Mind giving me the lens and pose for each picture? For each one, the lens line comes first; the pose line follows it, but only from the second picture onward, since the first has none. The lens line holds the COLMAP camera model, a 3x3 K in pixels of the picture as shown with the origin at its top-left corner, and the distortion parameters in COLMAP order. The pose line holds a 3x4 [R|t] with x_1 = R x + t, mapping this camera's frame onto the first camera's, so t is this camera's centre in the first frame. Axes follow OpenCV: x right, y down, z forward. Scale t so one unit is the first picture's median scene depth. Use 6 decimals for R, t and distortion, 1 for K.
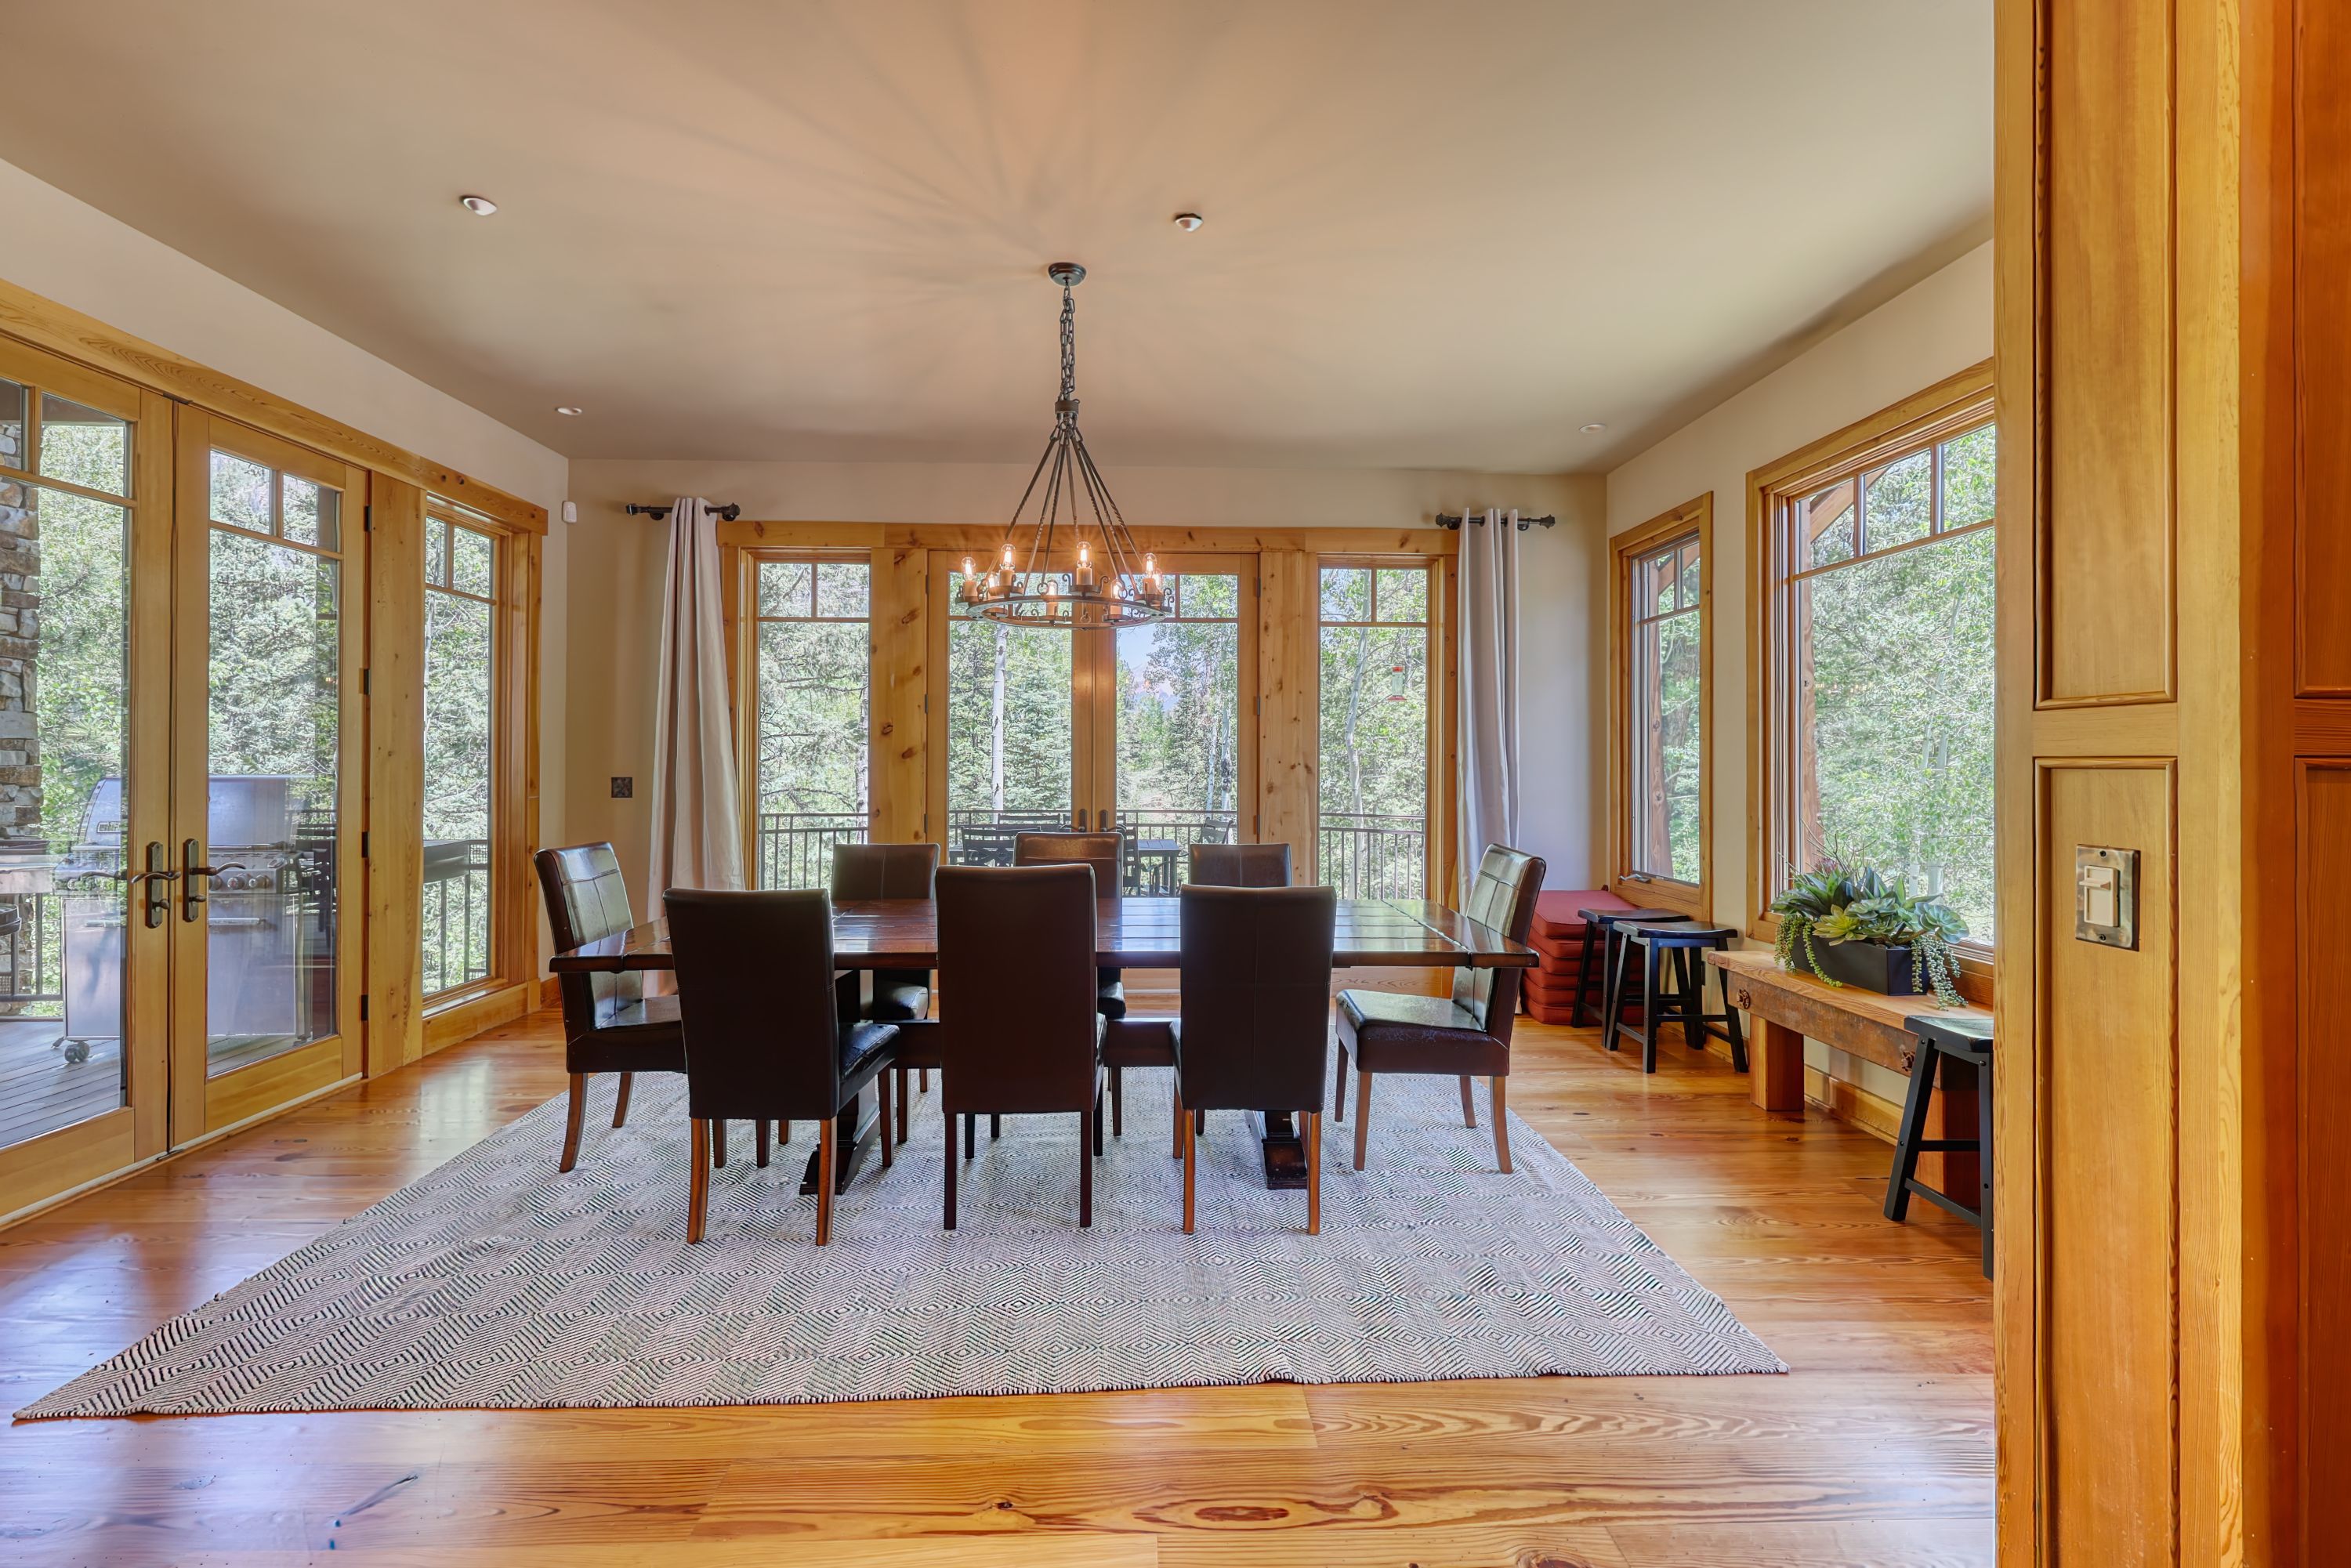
lens RADIAL K [[959.8, 0, 1164.8], [0, 959.8, 756.6], [0, 0, 1]] dist [-0.000430, 0.000120]
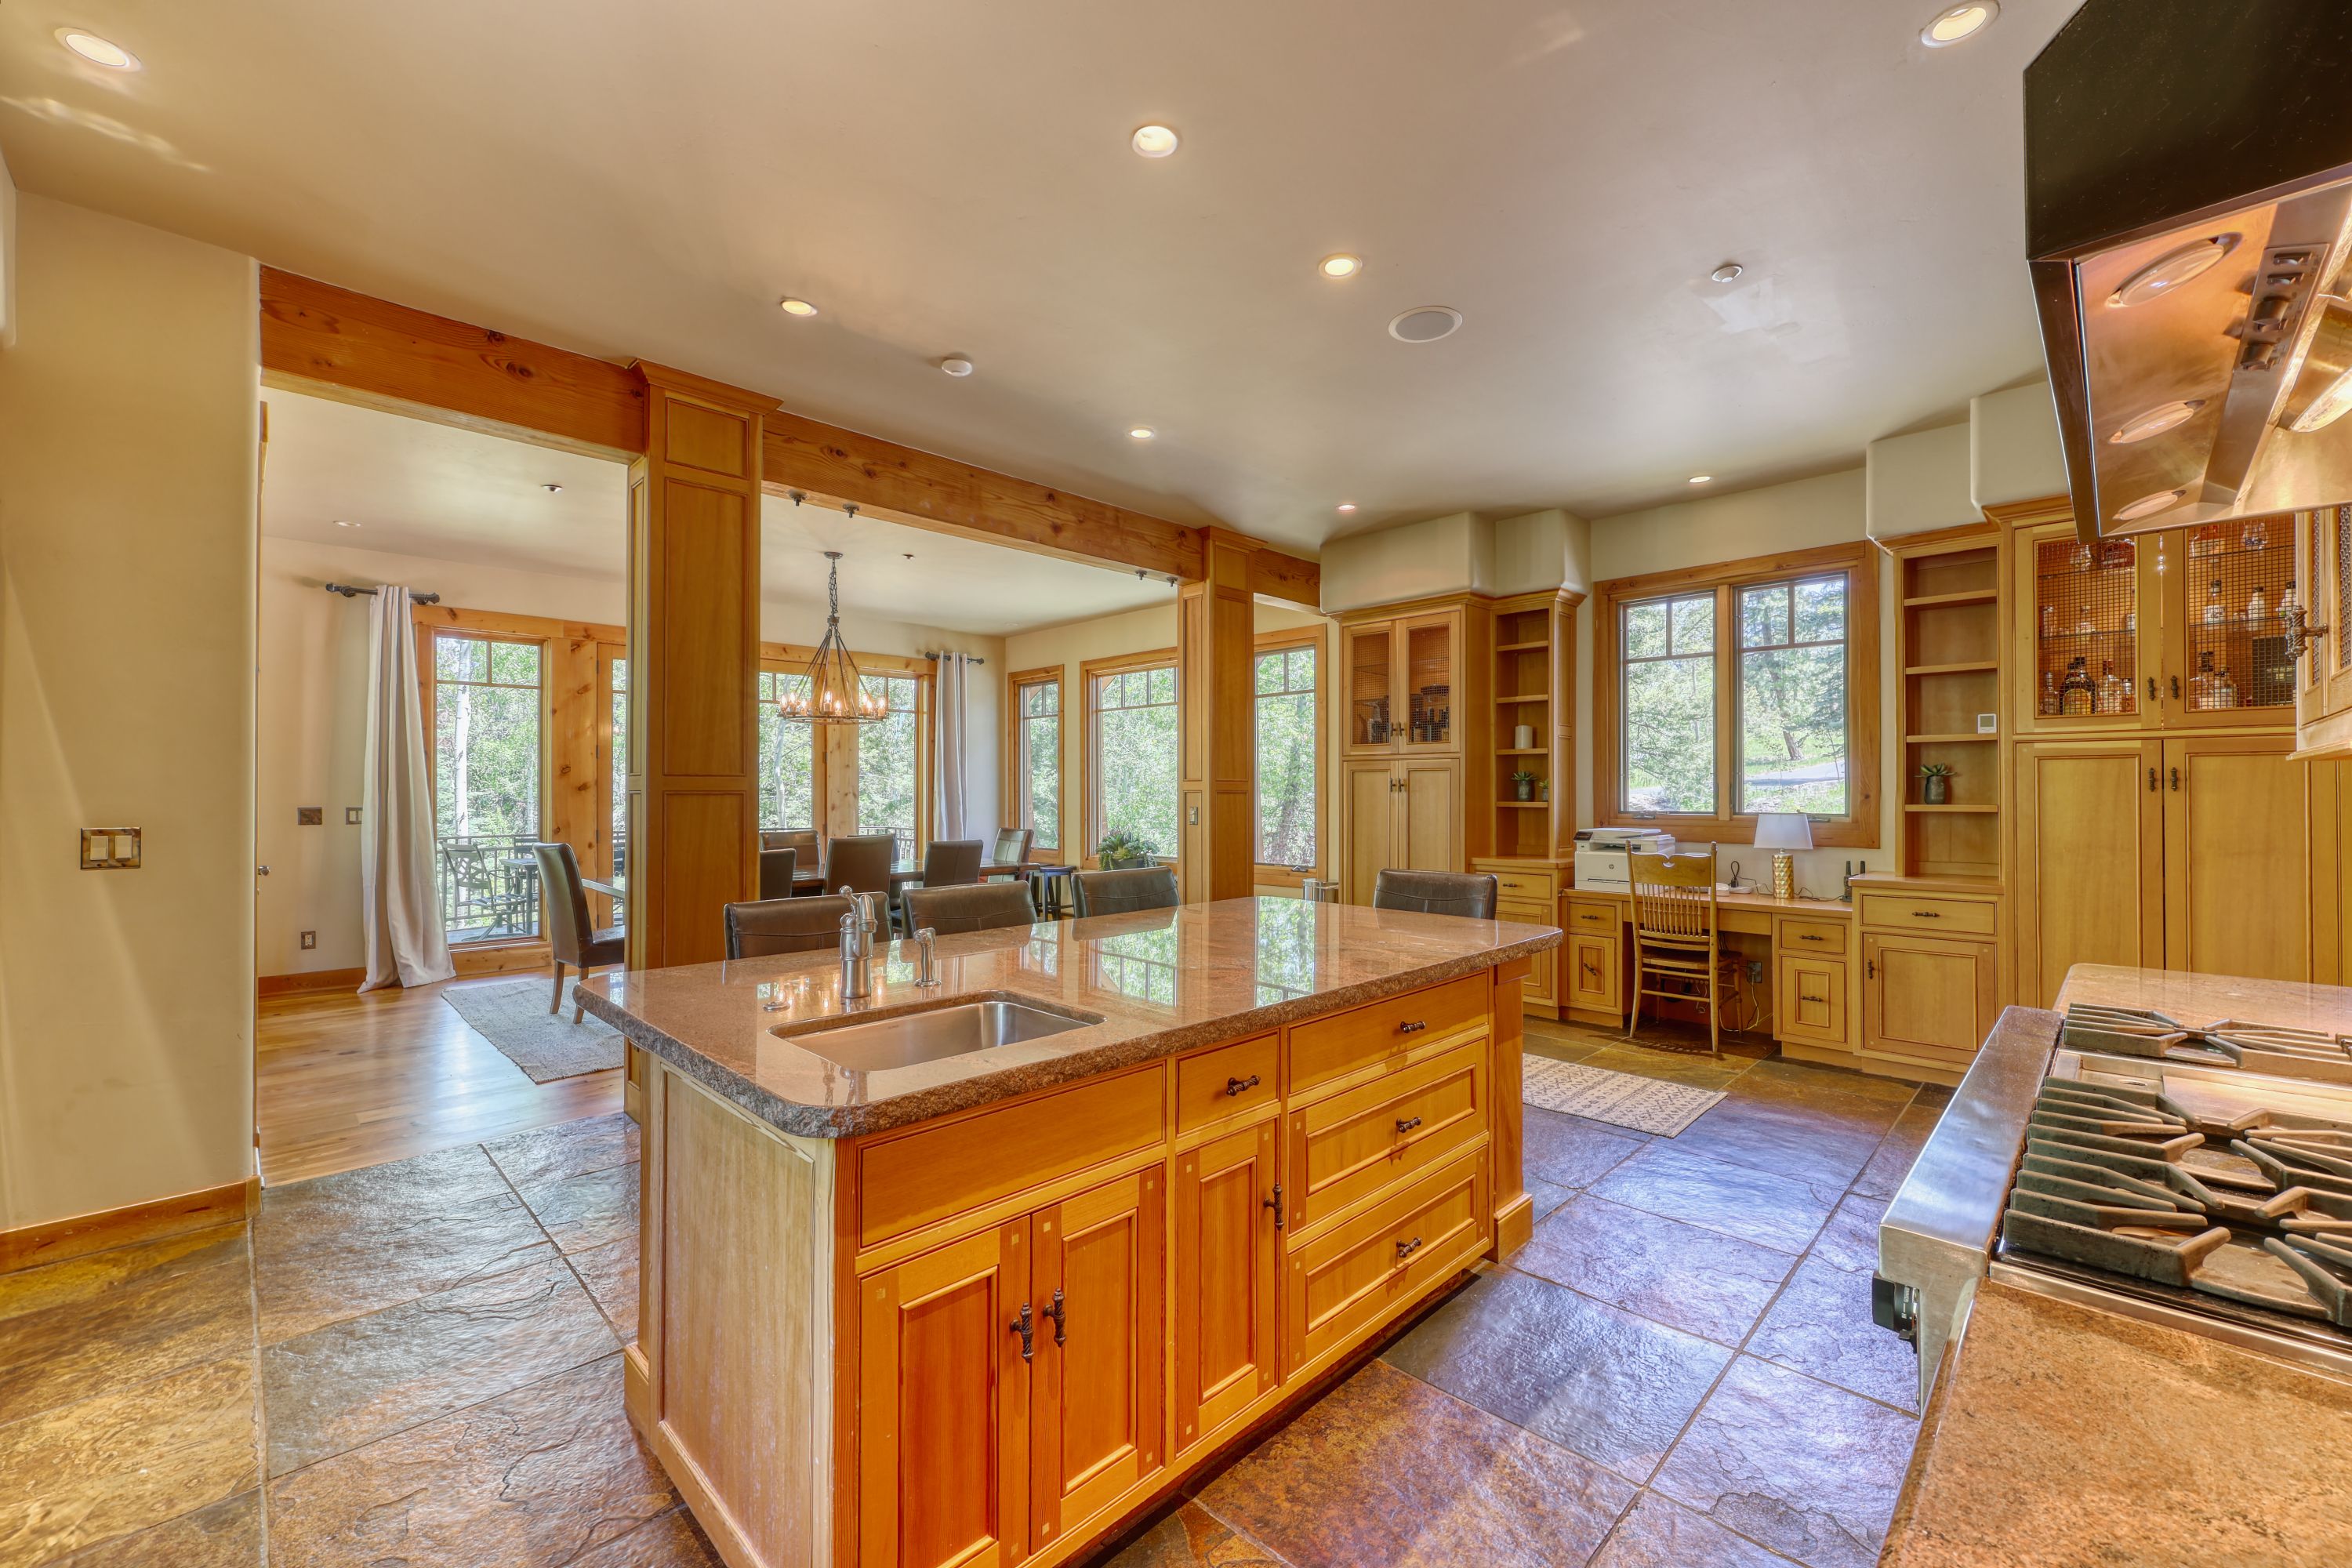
lens RADIAL K [[942.3, 0, 1181.9], [0, 942.3, 789.0], [0, 0, 1]] dist [-0.002478, 0.000237]
pose [[0.725391, -0.005115, 0.688318, -0.604123], [0.001429, 0.999981, 0.005925, -0.008031], [-0.688335, -0.003314, 0.725385, -0.622626]]
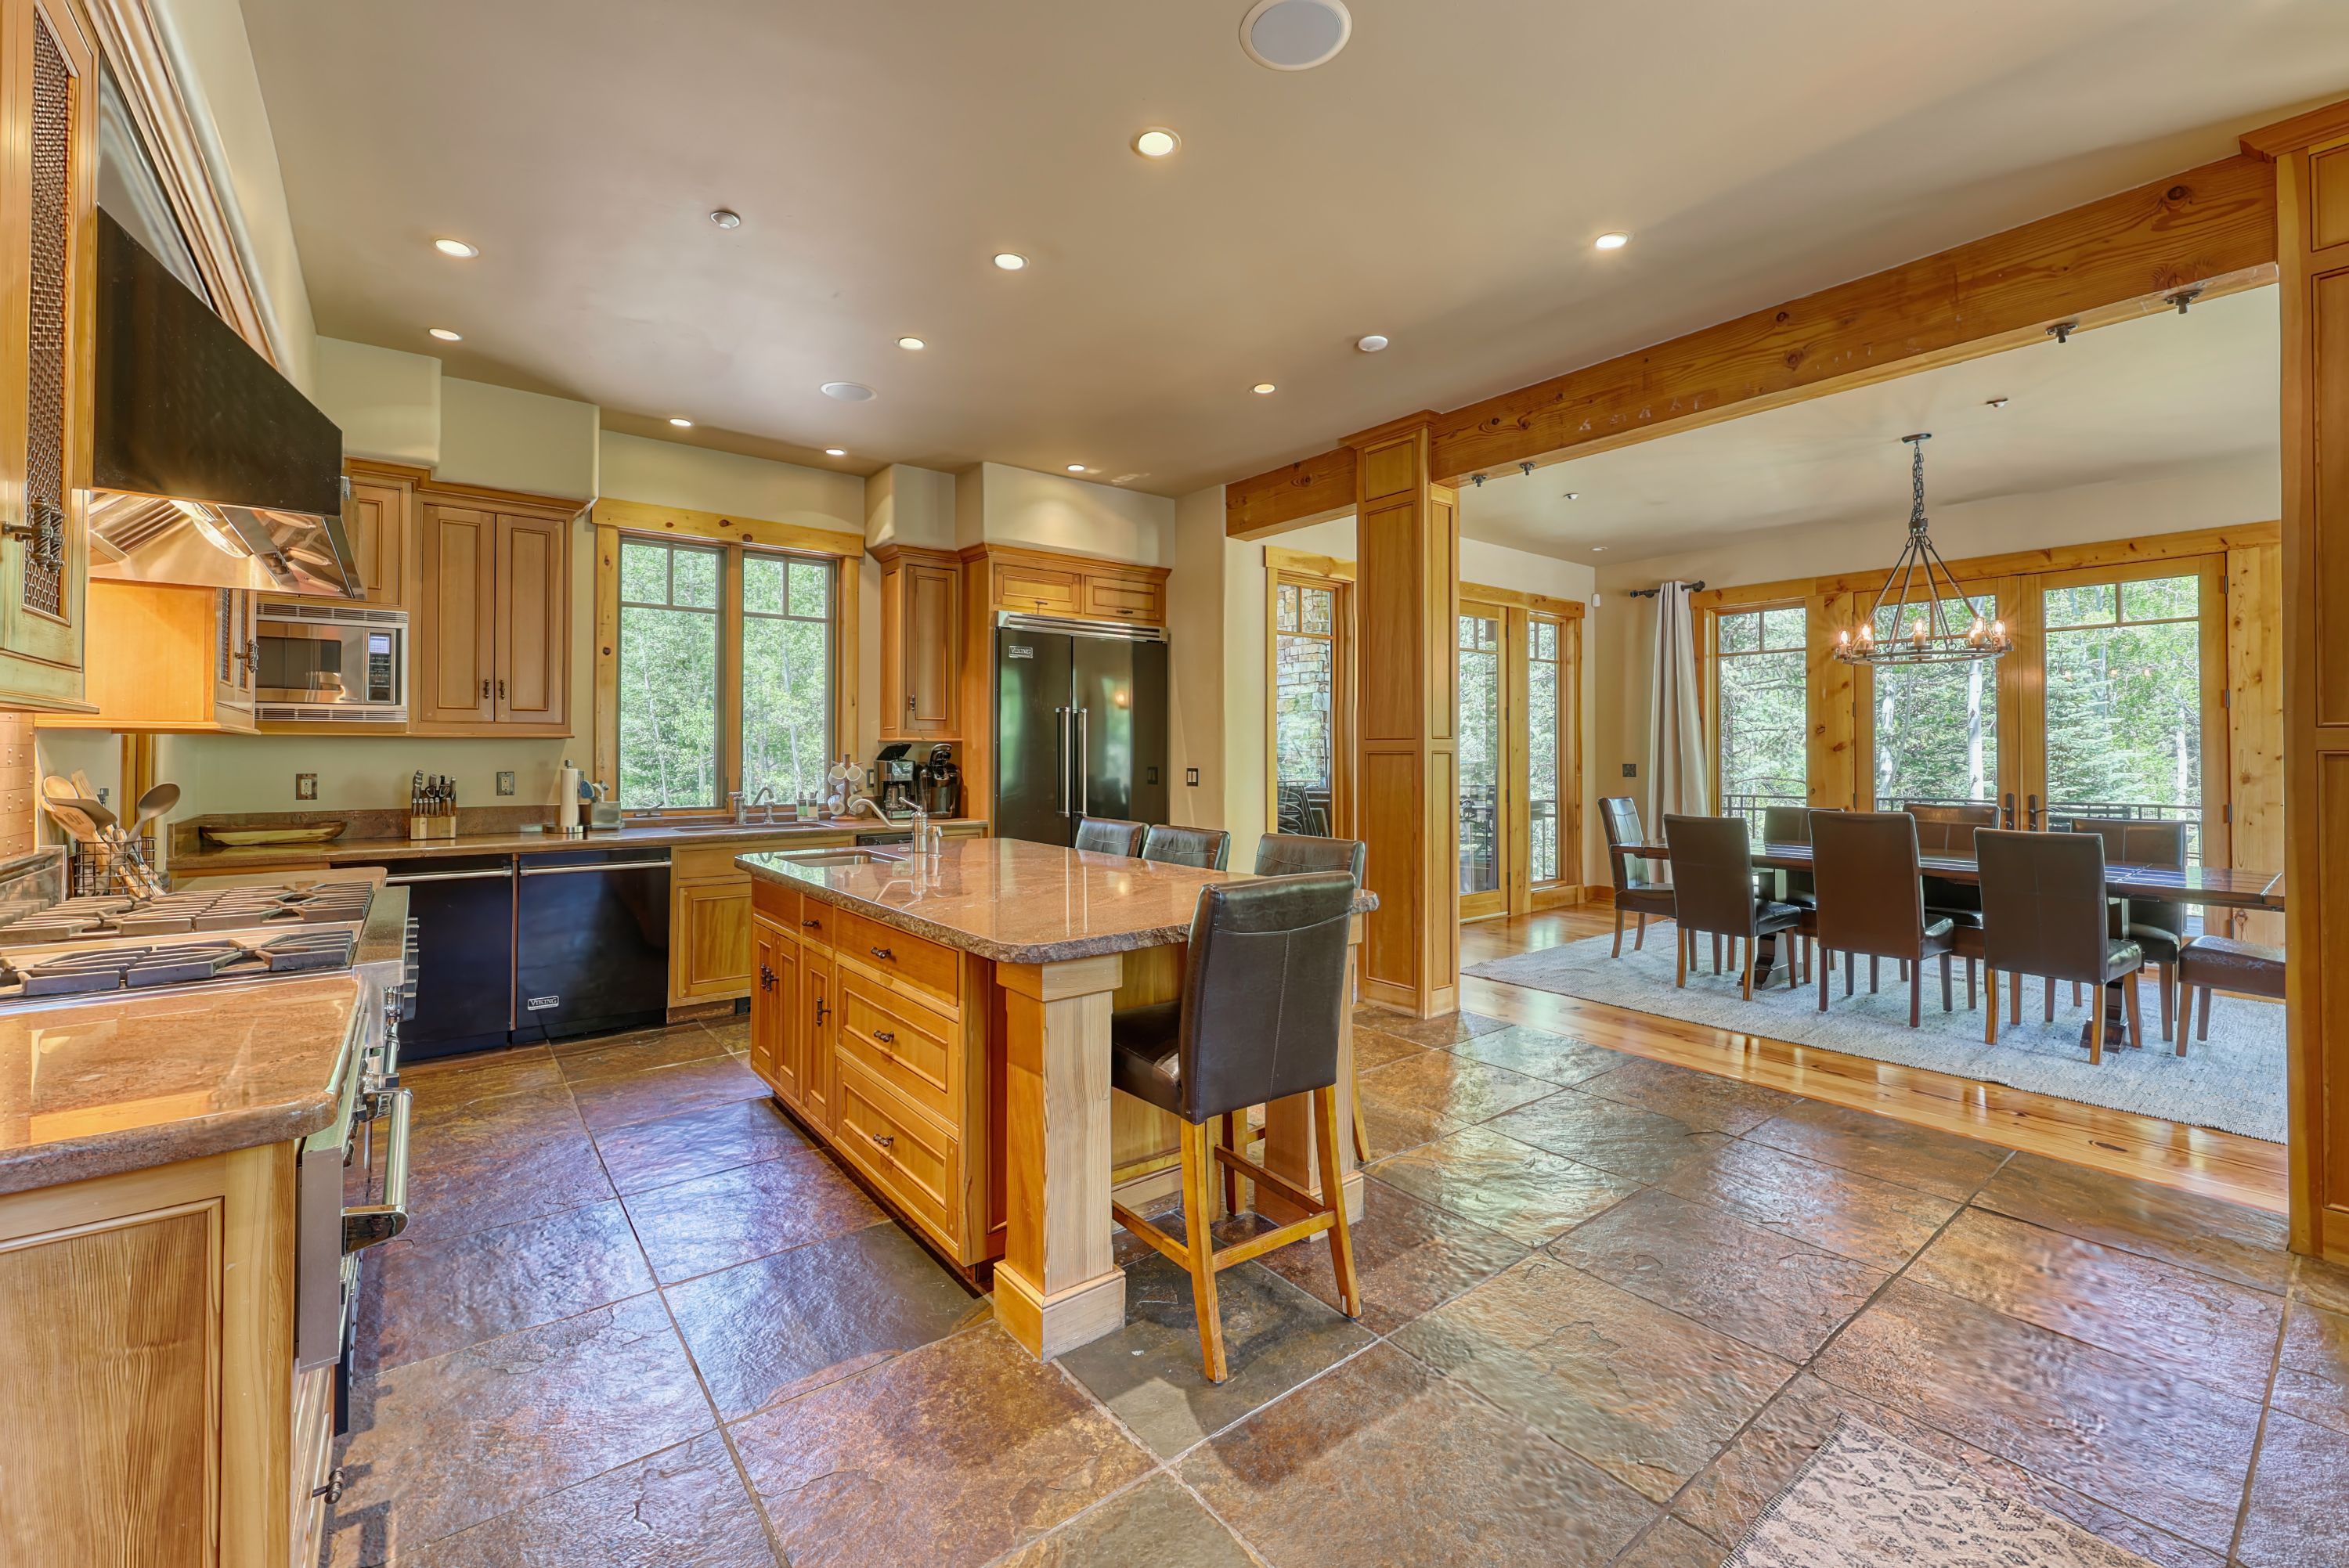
lens RADIAL K [[965.2, 0, 1172.7], [0, 965.2, 741.5], [0, 0, 1]] dist [0.001052, -0.000094]
pose [[0.594576, -0.012894, -0.803936, 0.272865], [0.006174, 0.999915, -0.011471, -0.002039], [0.804016, 0.001857, 0.594605, -0.565187]]
